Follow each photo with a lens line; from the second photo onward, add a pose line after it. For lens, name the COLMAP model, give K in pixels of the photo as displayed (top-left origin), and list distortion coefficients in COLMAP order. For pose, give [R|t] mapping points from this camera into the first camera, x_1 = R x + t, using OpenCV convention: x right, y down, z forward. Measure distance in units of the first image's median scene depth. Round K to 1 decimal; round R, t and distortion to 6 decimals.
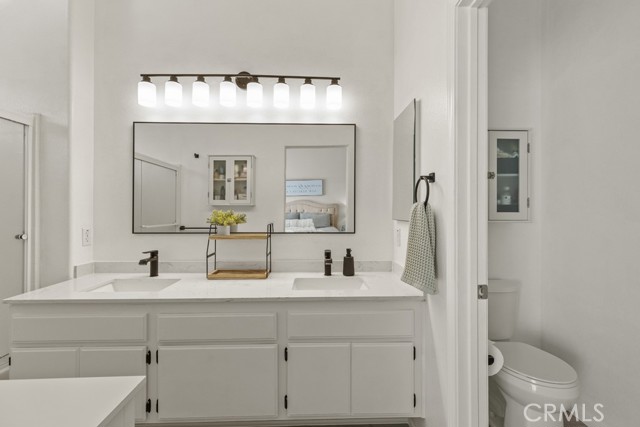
lens RADIAL K [[286.0, 0, 318.7], [0, 286.0, 209.1], [0, 0, 1]] dist [0.002934, 0.001231]
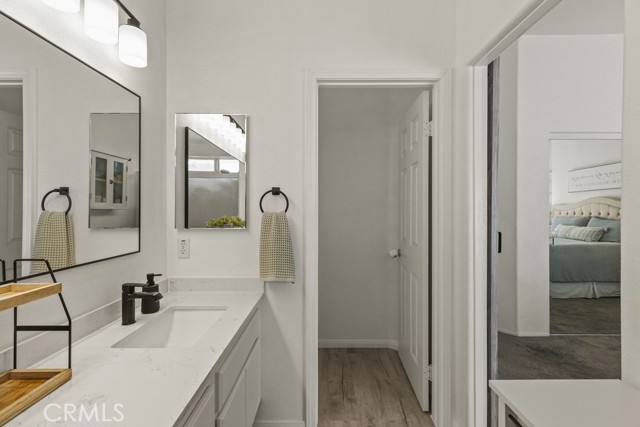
lens RADIAL K [[286.0, 0, 320.0], [0, 286.0, 209.8], [0, 0, 1]] dist [0.002934, 0.001231]
pose [[0.019528, -0.006093, 0.999791, -0.571510], [-0.004445, 0.999971, 0.006181, -0.026338], [-0.999799, -0.004565, 0.019501, 0.550197]]
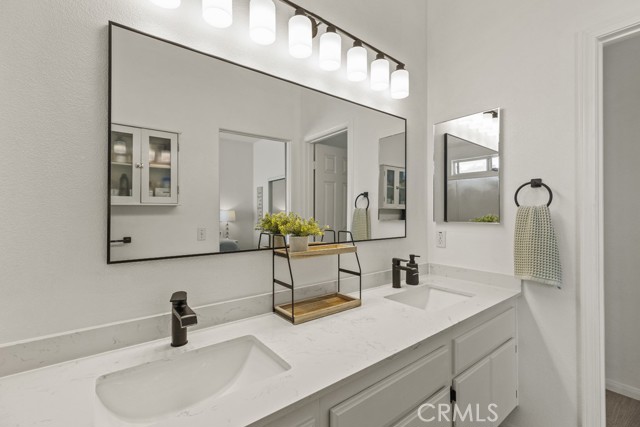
lens RADIAL K [[286.0, 0, 323.3], [0, 286.0, 210.3], [0, 0, 1]] dist [0.002934, 0.001231]
pose [[0.802255, 0.003325, 0.596972, -0.641866], [-0.001449, 0.999992, -0.003623, 0.000638], [-0.596980, 0.002042, 0.802254, 0.423743]]
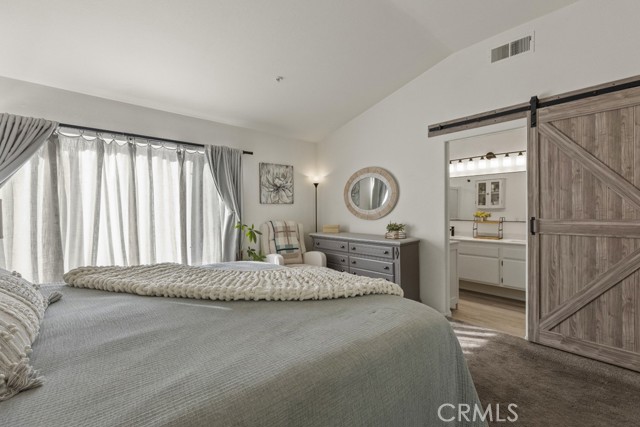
lens RADIAL K [[286.0, 0, 332.5], [0, 286.0, 213.6], [0, 0, 1]] dist [0.002934, 0.001231]
pose [[0.663635, 0.005856, -0.748034, 0.646276], [0.005176, 0.999909, 0.012420, -0.013282], [0.748039, -0.012114, 0.663544, -1.538470]]
